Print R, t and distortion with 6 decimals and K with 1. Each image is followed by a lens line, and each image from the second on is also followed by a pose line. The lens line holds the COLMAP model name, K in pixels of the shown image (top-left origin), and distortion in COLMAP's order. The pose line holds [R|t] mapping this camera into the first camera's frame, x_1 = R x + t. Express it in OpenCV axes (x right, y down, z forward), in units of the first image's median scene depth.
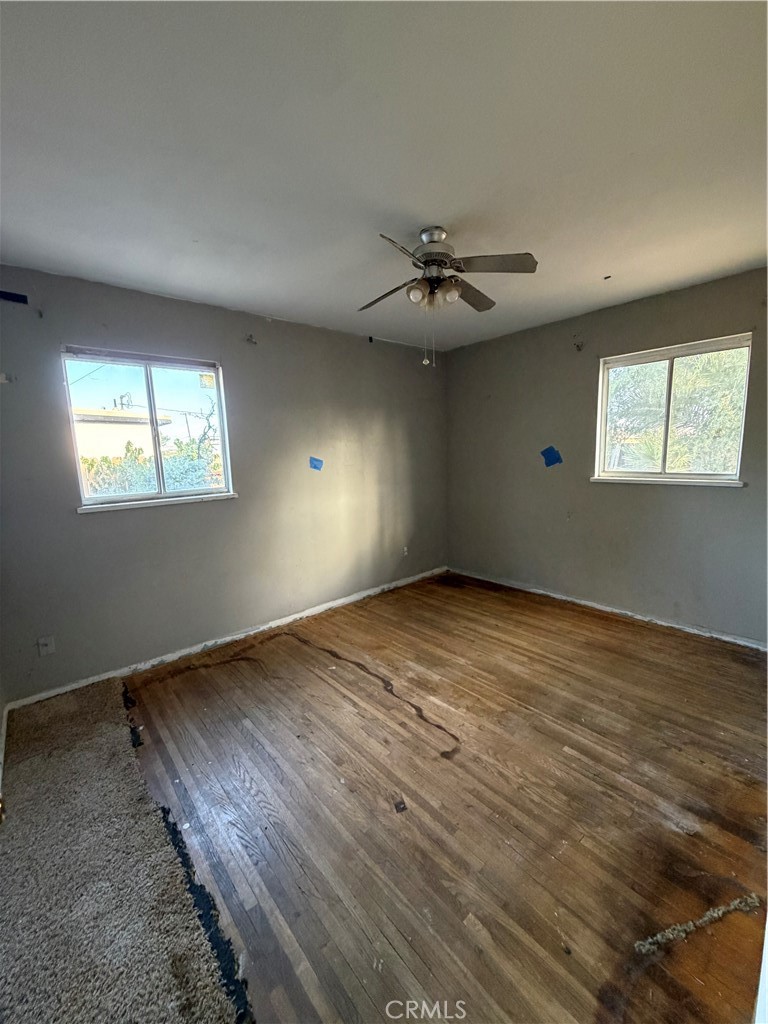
lens RADIAL K [[408.0, 0, 384.0], [0, 408.0, 512.0], [0, 0, 1]] dist [0.001438, 0.000091]
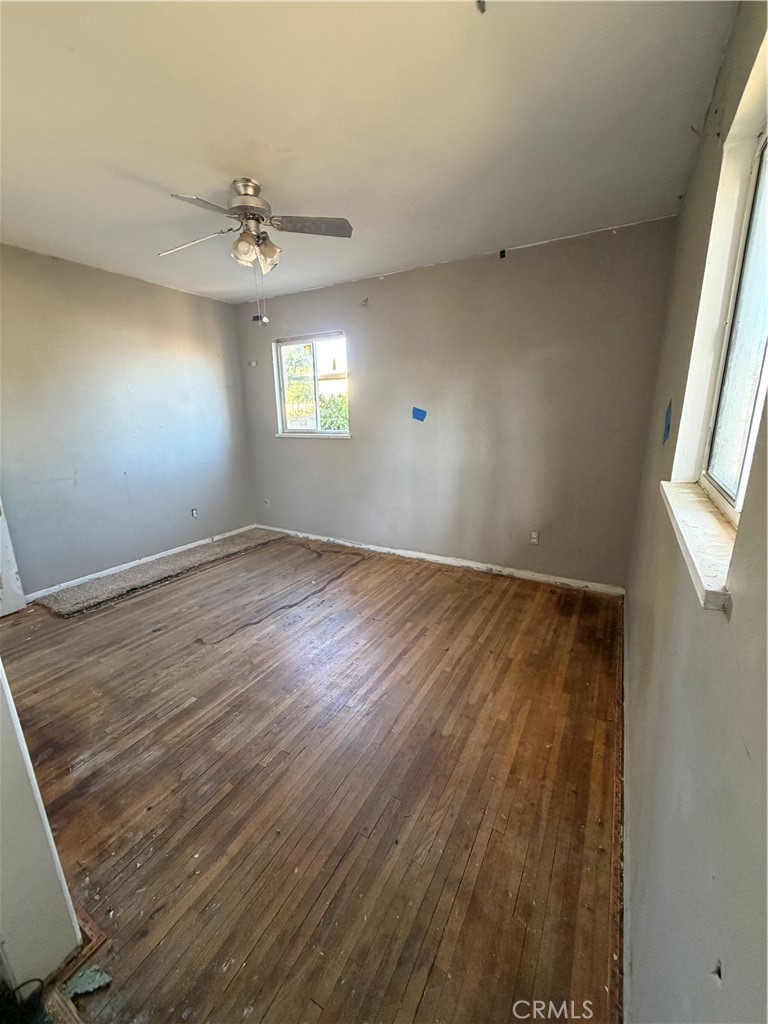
lens RADIAL K [[408.0, 0, 384.0], [0, 408.0, 512.0], [0, 0, 1]] dist [0.001438, 0.000091]
pose [[0.324244, 0.264009, -0.908386, 0.984383], [-0.131938, 0.963501, 0.232933, -0.138453], [0.936727, 0.044323, 0.347242, 0.732175]]
